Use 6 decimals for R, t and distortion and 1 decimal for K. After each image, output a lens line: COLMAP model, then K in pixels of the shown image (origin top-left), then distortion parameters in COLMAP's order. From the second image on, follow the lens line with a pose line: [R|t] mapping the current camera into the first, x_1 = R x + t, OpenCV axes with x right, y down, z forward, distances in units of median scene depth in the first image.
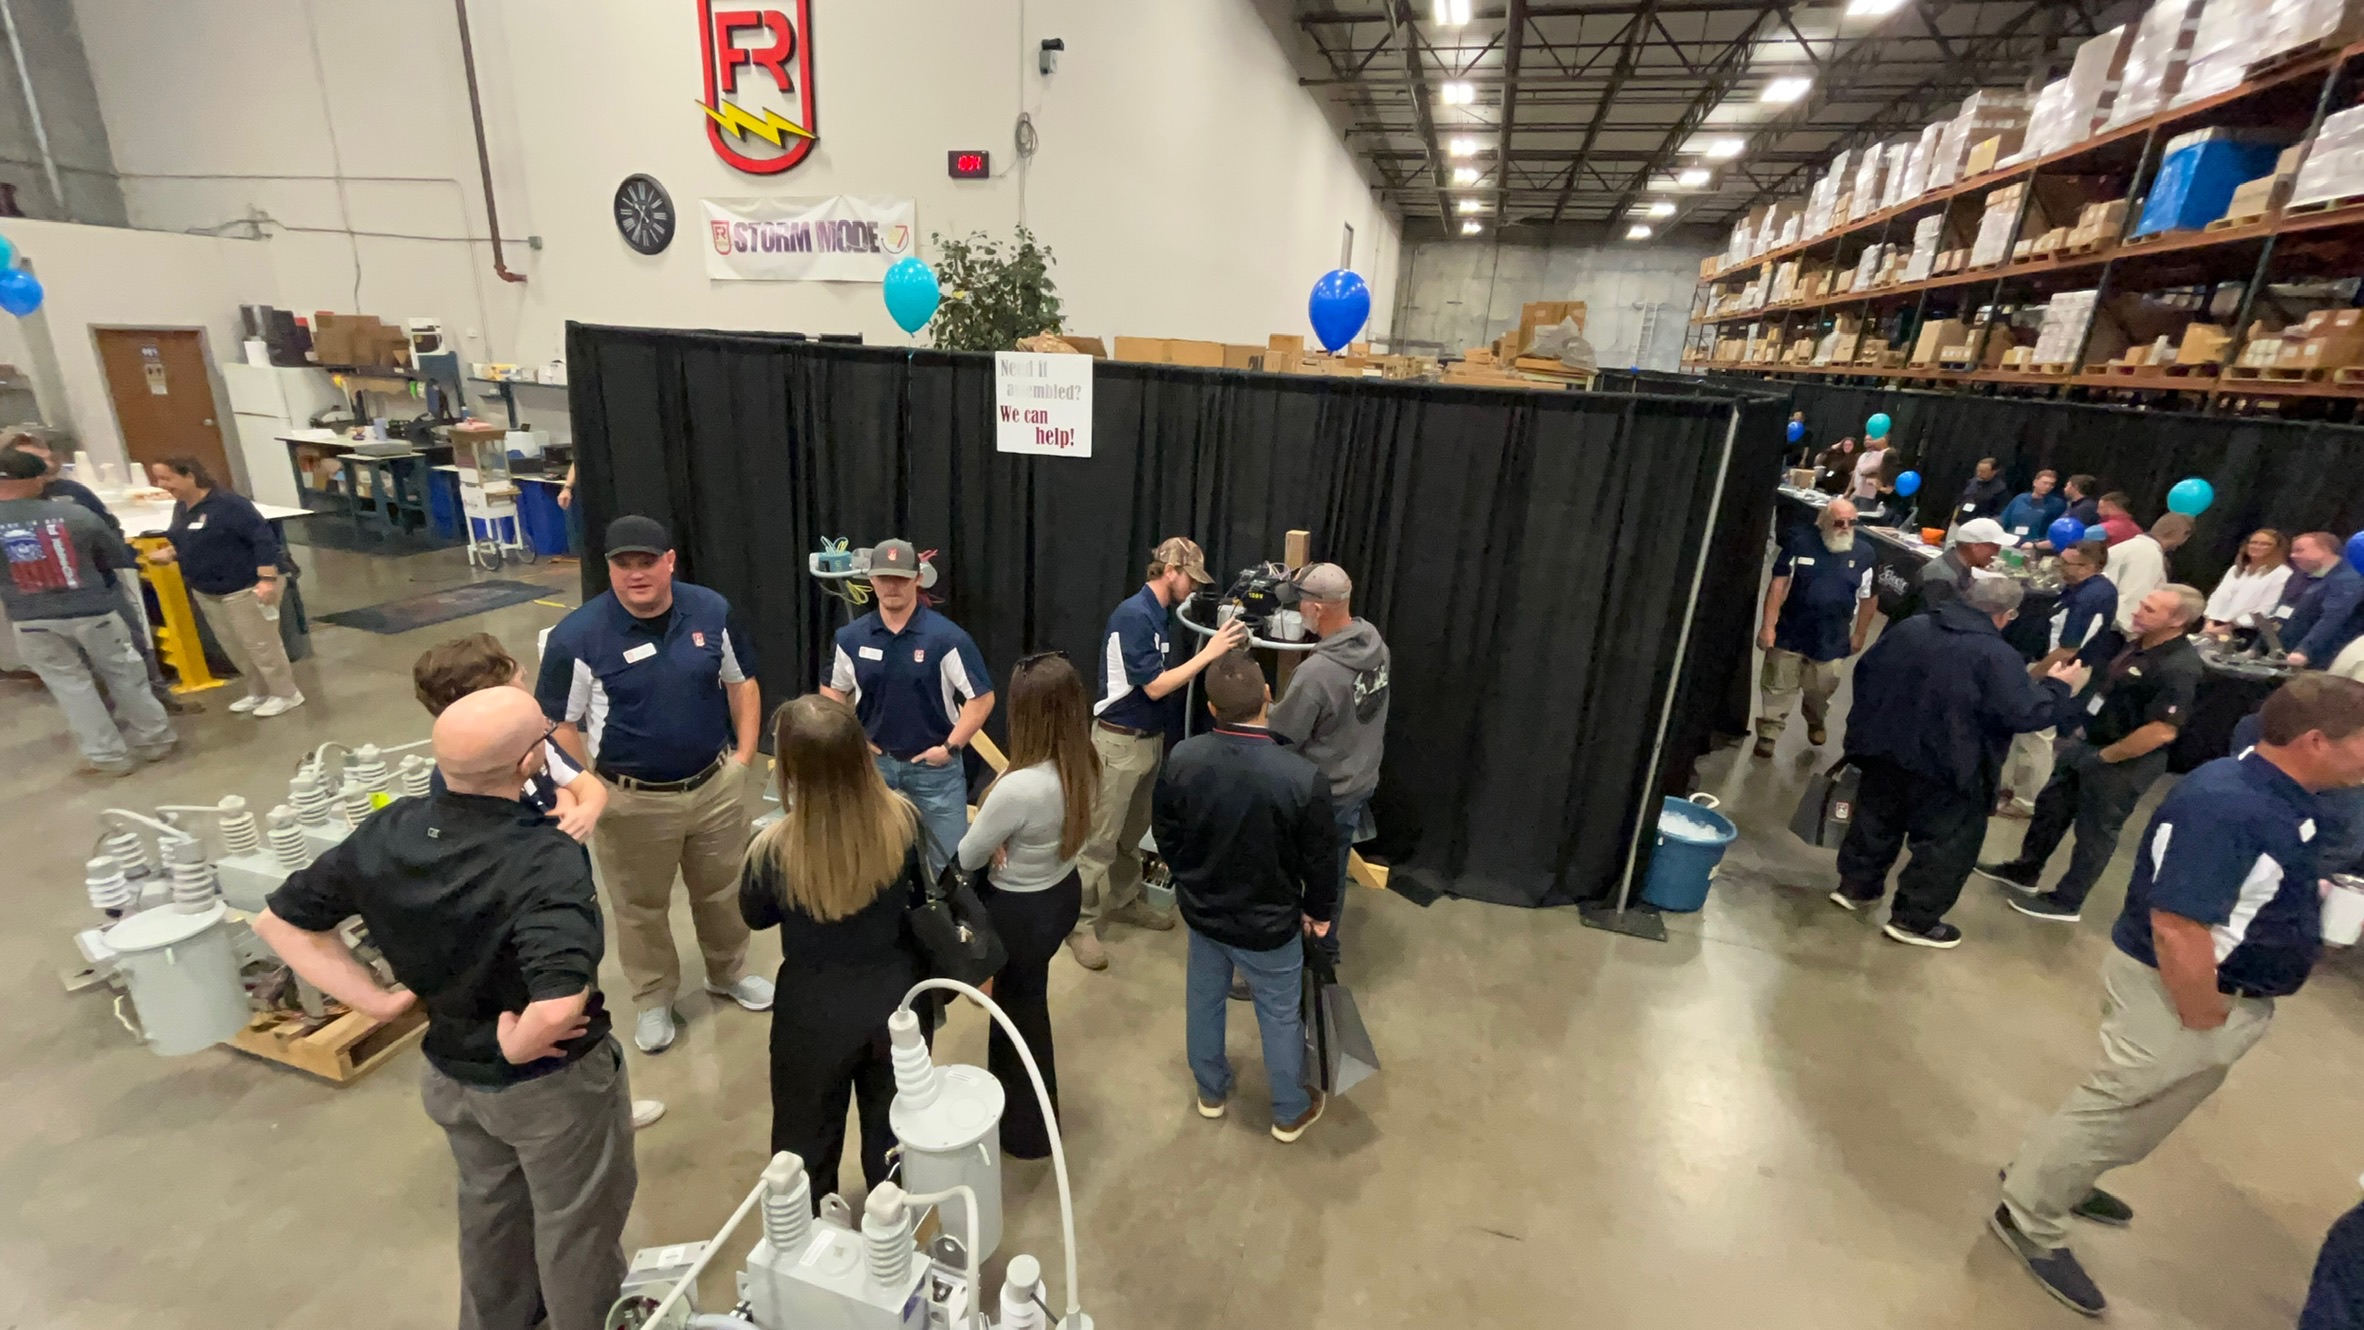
lens RADIAL K [[954.9, 0, 1175.5], [0, 954.9, 655.6], [0, 0, 1]] dist [-0.003607, 0.000222]
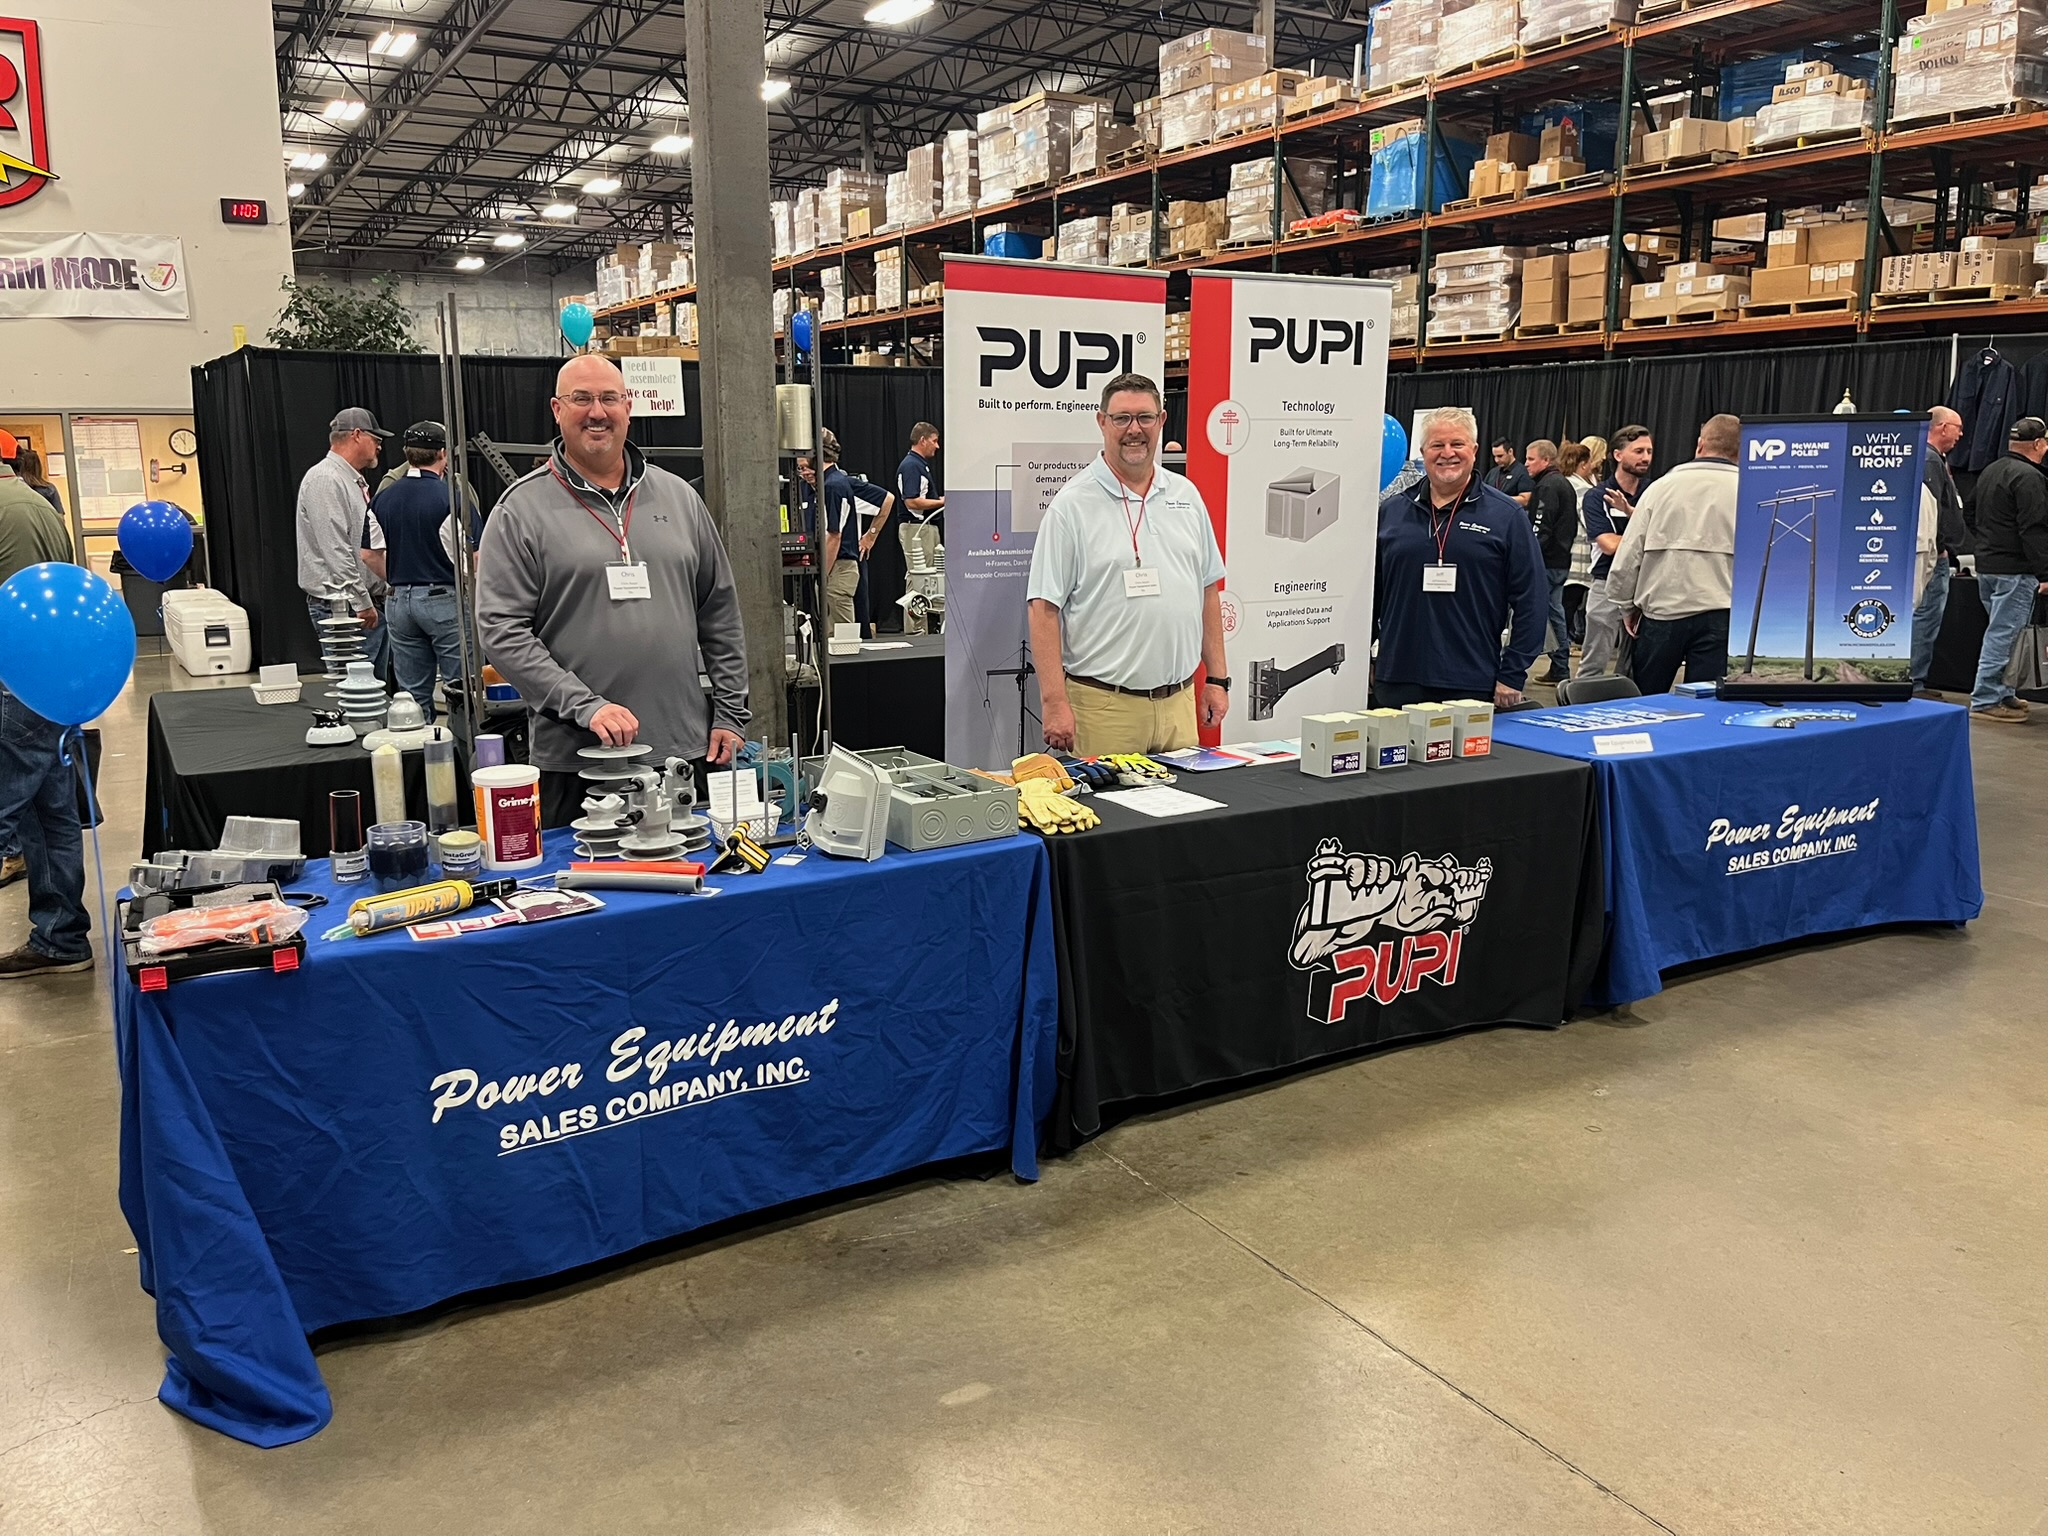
lens RADIAL K [[1548.5, 0, 1028.6], [0, 1548.5, 761.3], [0, 0, 1]] dist [0.047669, -0.072645]
pose [[0.660594, -0.204820, 0.722263, -0.986219], [0.276960, 0.960691, 0.019122, 0.275141], [-0.697788, 0.187406, 0.691354, -0.679107]]
